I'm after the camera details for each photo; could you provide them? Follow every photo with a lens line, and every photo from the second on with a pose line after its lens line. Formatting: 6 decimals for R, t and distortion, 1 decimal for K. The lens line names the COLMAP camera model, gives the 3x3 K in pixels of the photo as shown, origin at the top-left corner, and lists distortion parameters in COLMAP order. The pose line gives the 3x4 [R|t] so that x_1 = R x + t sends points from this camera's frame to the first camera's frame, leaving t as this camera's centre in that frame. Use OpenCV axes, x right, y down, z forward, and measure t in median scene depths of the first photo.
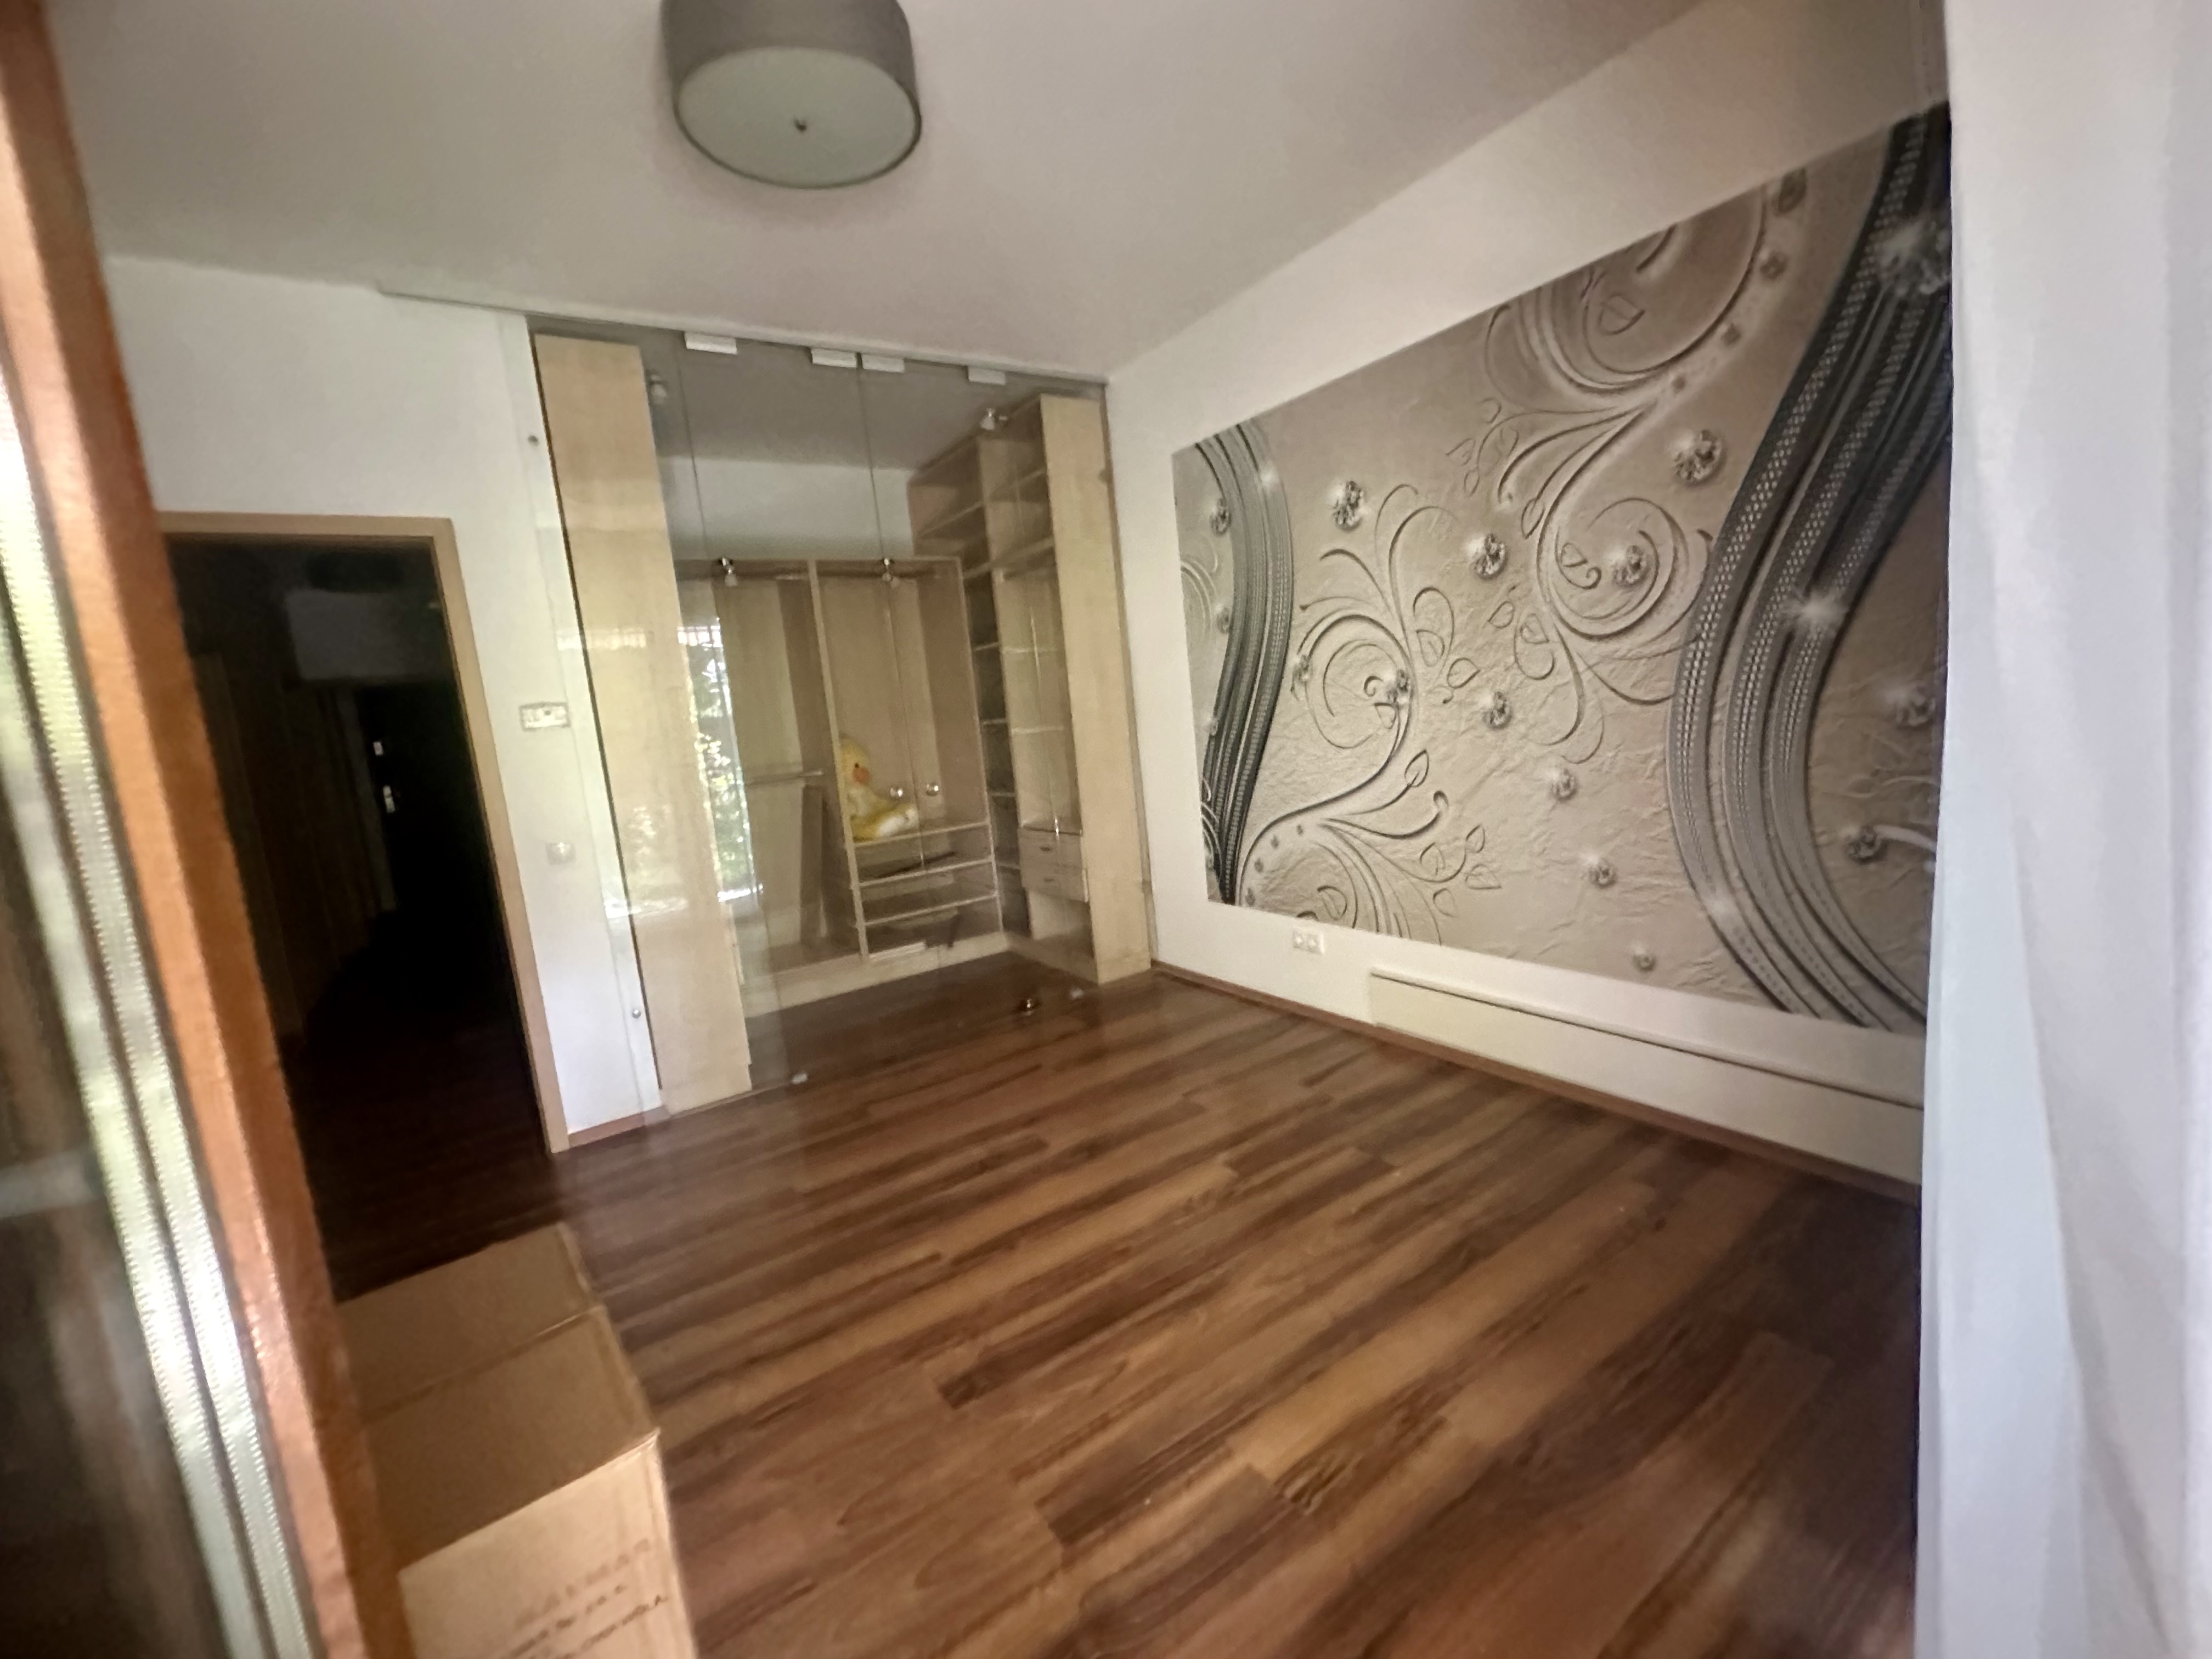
lens RADIAL K [[906.6, 0, 1091.5], [0, 906.6, 825.6], [0, 0, 1]] dist [-0.004700, 0.000805]
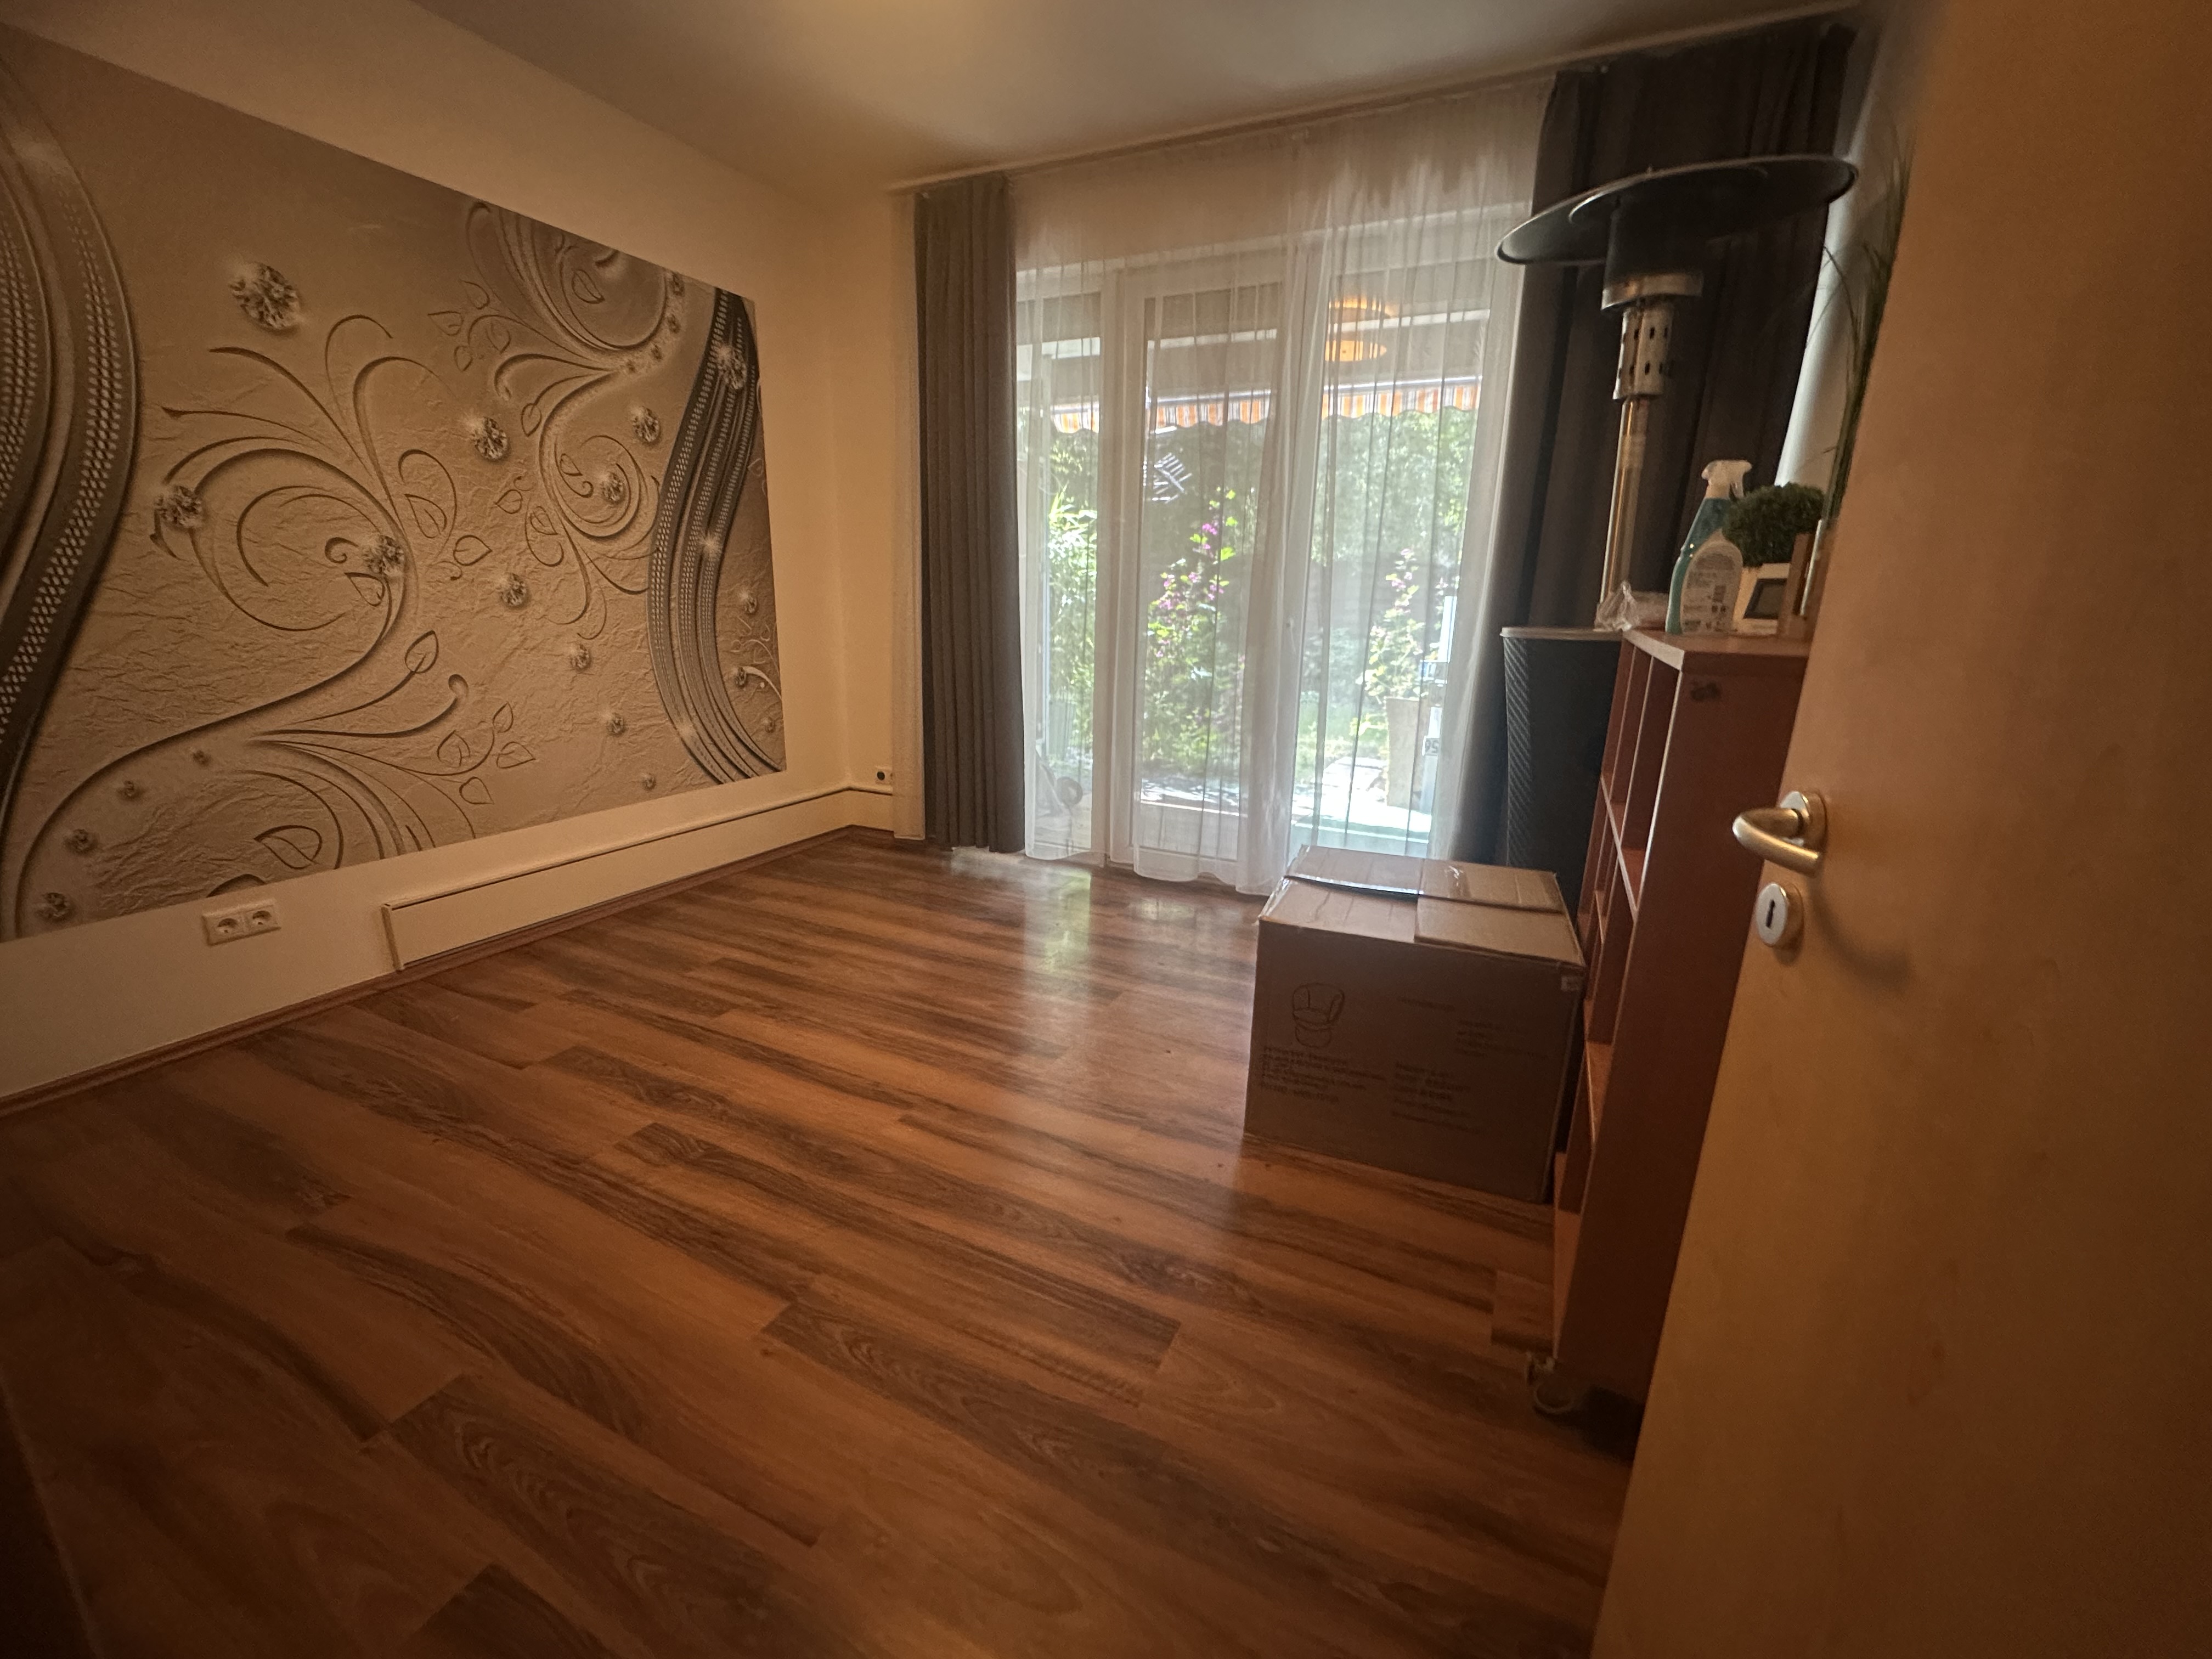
lens RADIAL K [[906.6, 0, 1098.0], [0, 906.6, 829.9], [0, 0, 1]] dist [-0.004700, 0.000805]
pose [[-0.502375, -0.132642, 0.854415, -0.876325], [0.145351, 0.961146, 0.234674, -0.006993], [-0.852345, 0.242084, -0.463576, 1.003030]]
